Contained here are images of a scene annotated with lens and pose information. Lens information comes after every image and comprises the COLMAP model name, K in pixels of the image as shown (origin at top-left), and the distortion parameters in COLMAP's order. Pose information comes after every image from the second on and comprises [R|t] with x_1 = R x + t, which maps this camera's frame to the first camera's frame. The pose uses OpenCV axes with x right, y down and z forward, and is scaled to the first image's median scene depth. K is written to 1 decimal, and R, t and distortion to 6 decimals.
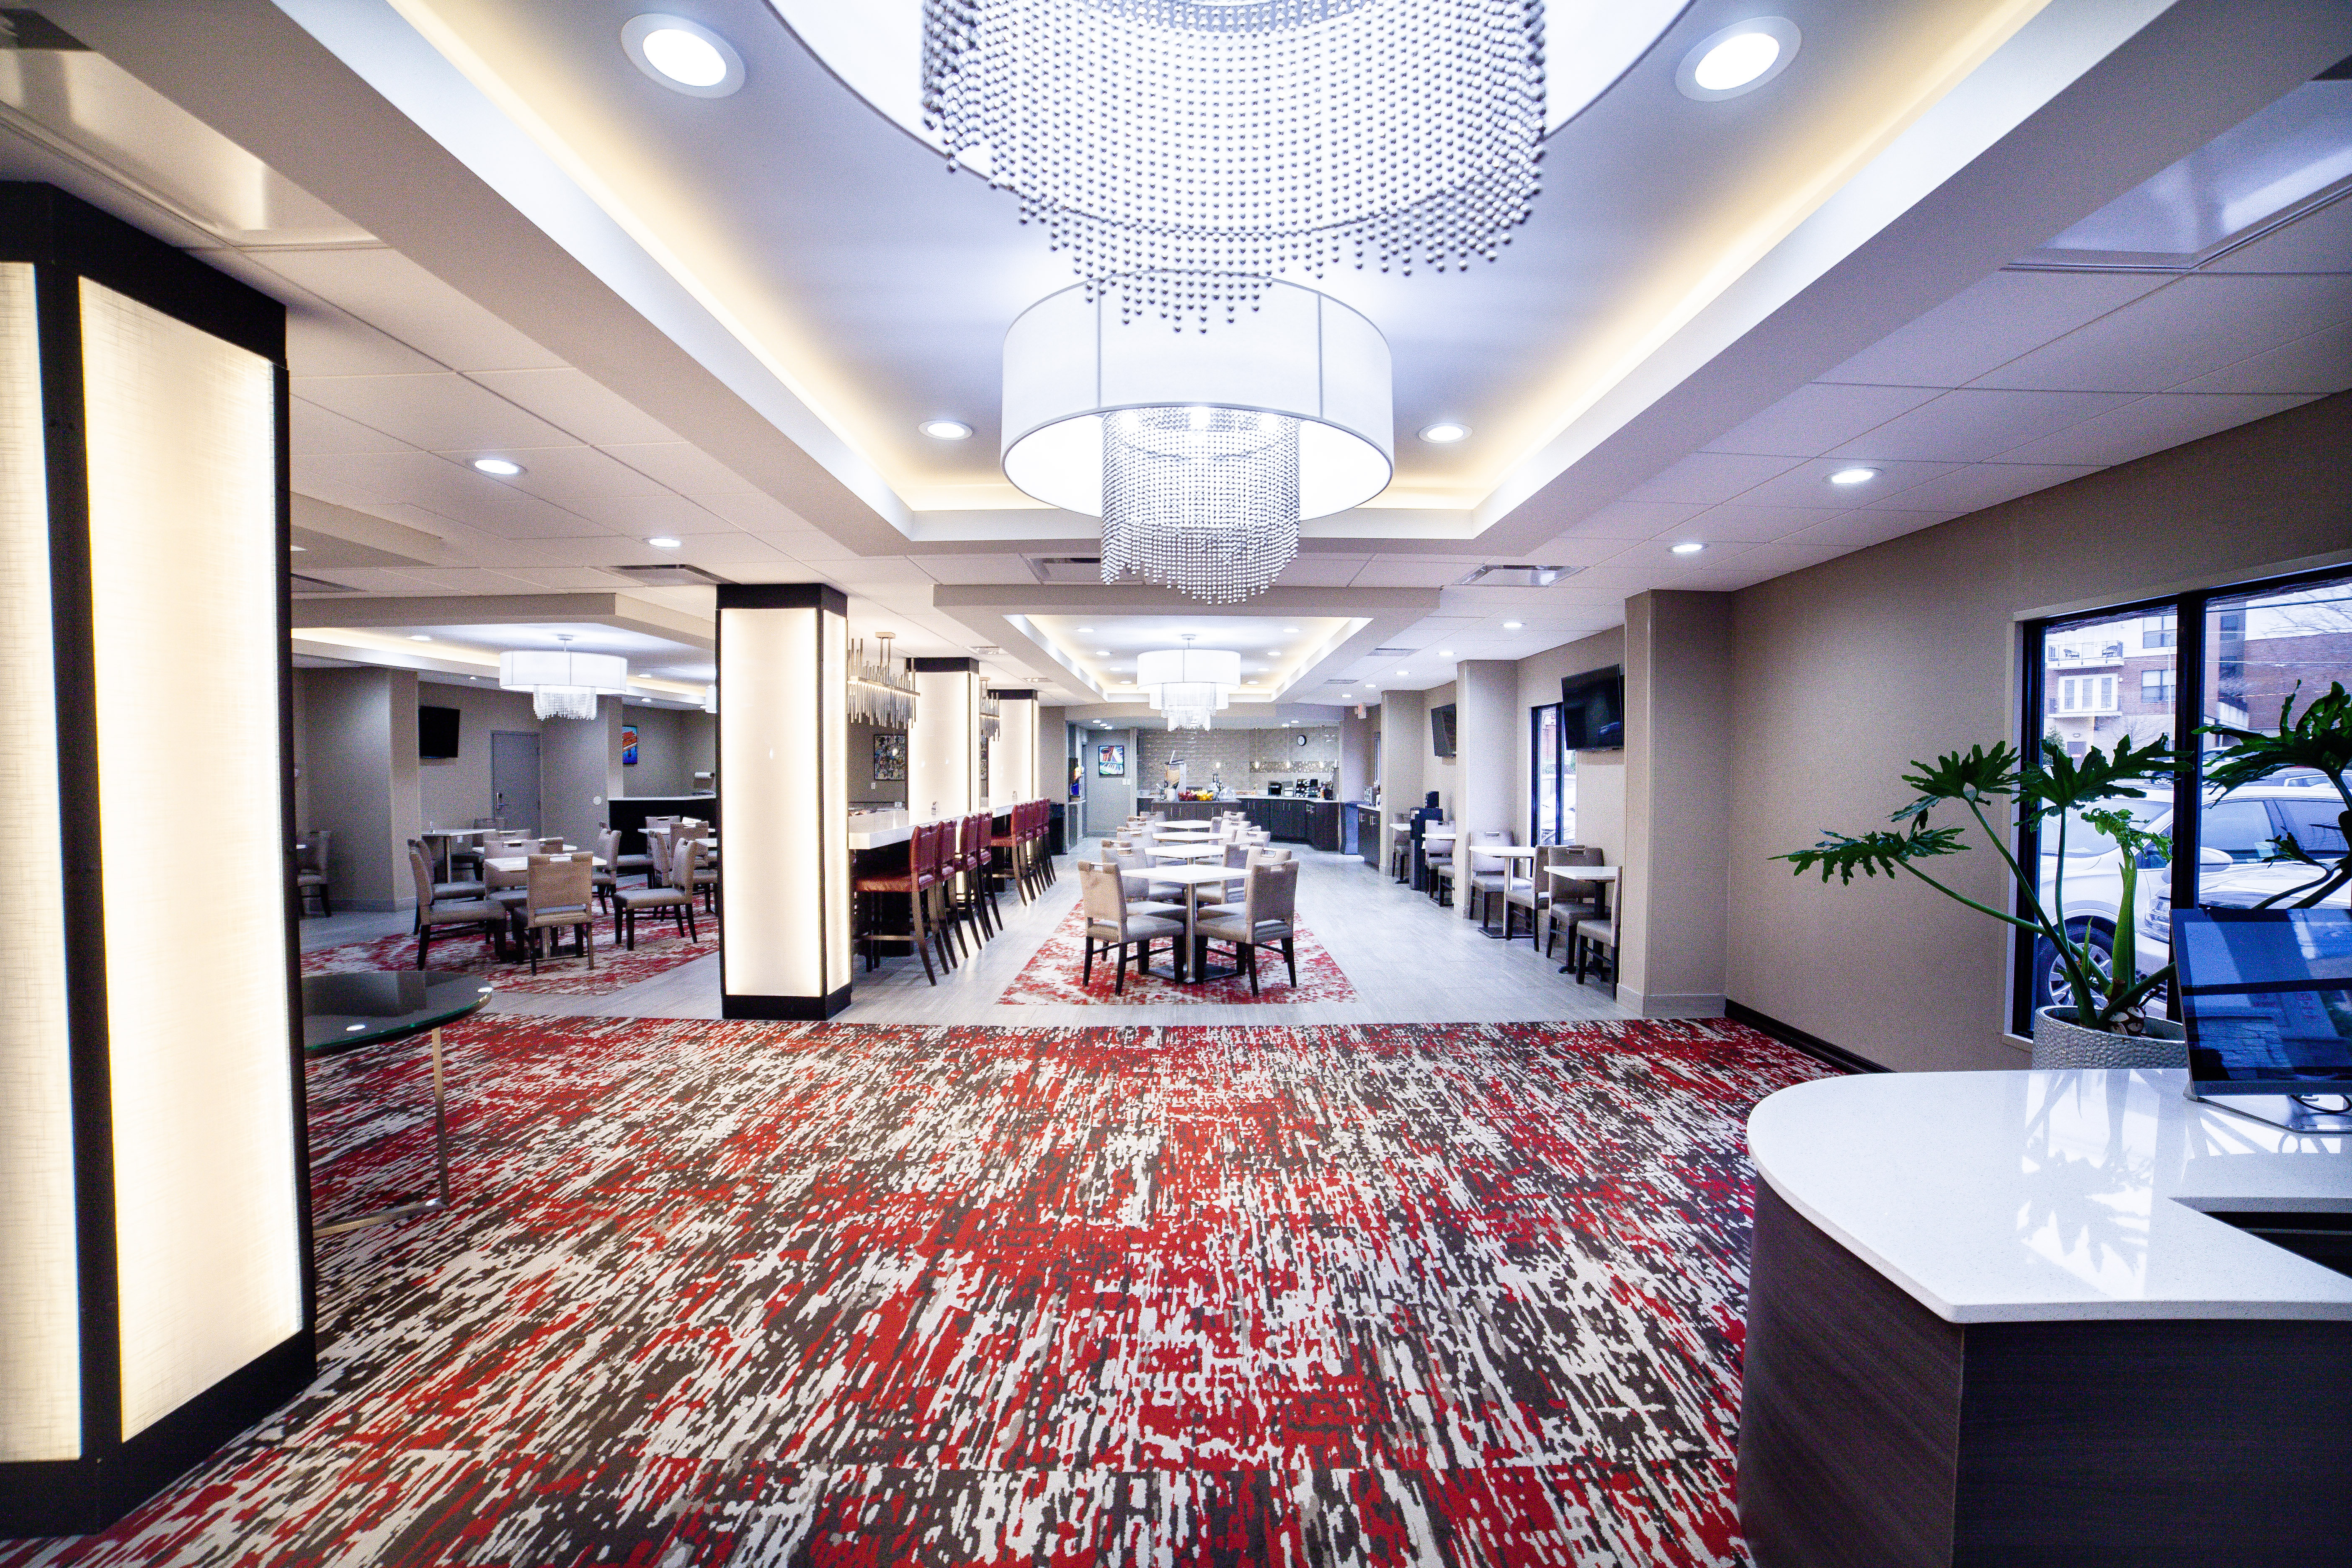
lens RADIAL K [[901.9, 0, 1176.0], [0, 901.9, 784.0], [0, 0, 1]] dist [-0.094441, 0.029508]
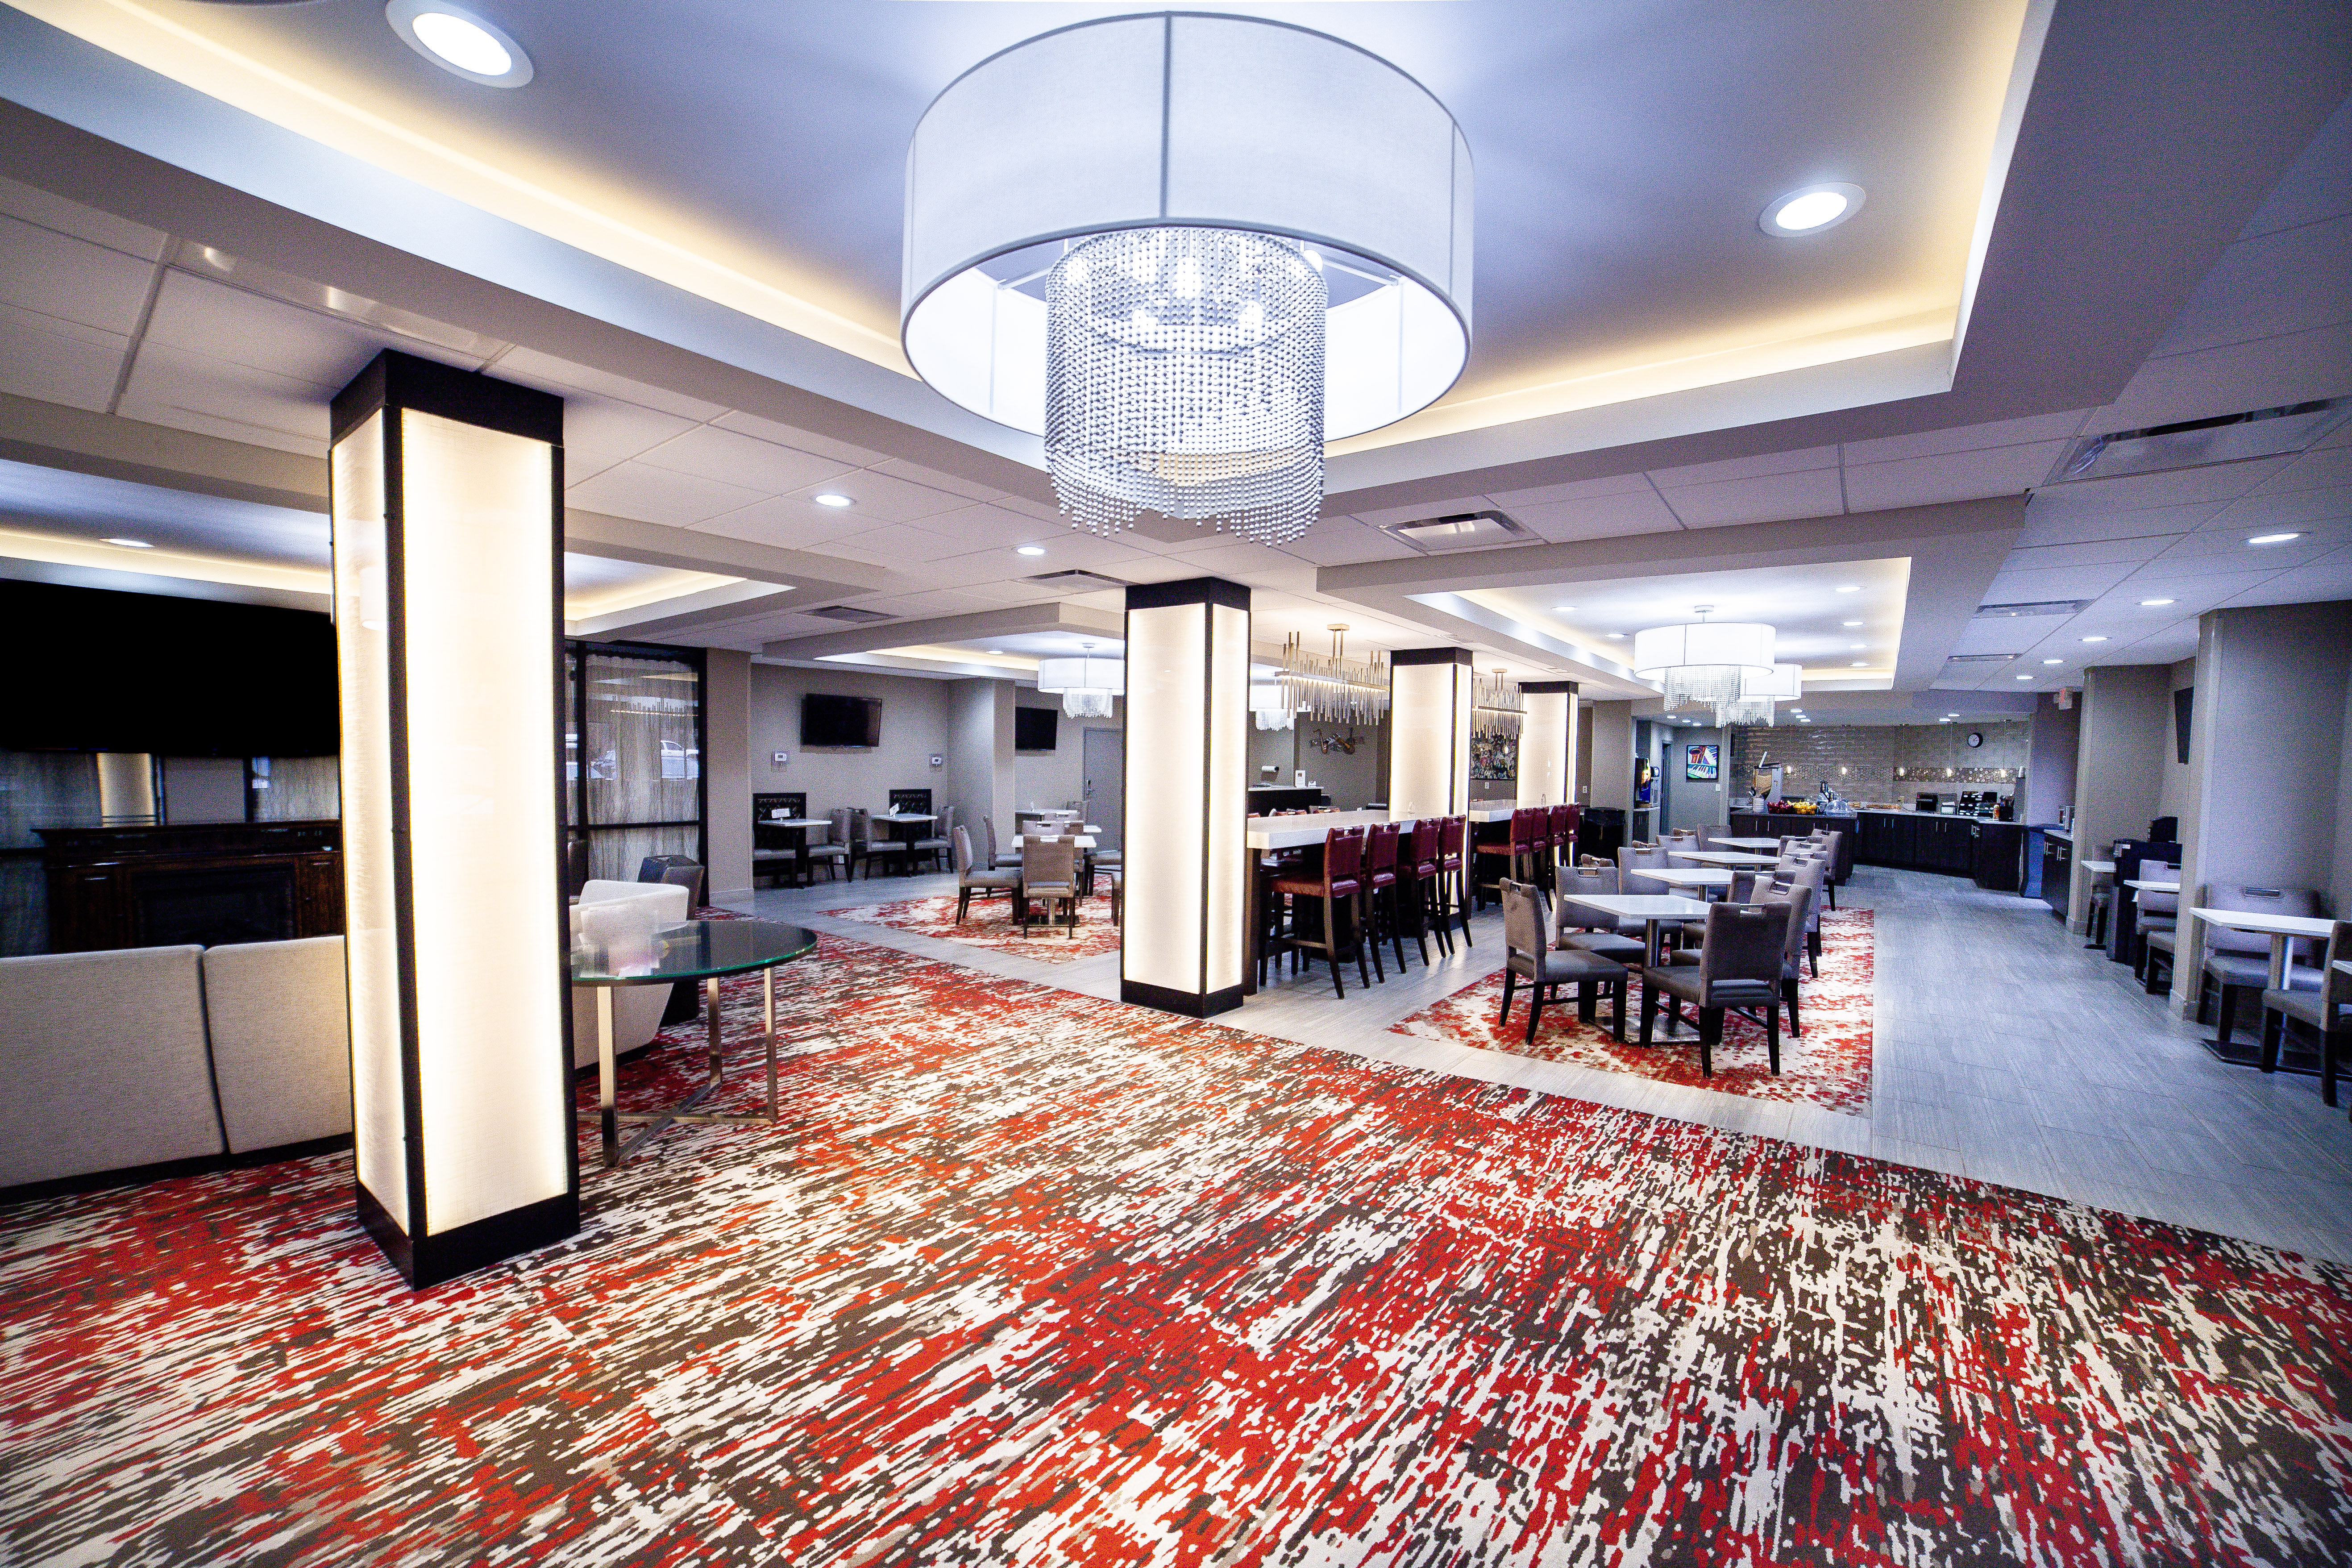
lens RADIAL K [[916.9, 0, 1176.0], [0, 916.9, 784.0], [0, 0, 1]] dist [-0.080005, 0.031176]
pose [[0.815488, 0.028363, -0.578079, 0.253228], [-0.027417, 0.999570, 0.010366, -0.008901], [0.578125, 0.007396, 0.815915, 0.220278]]
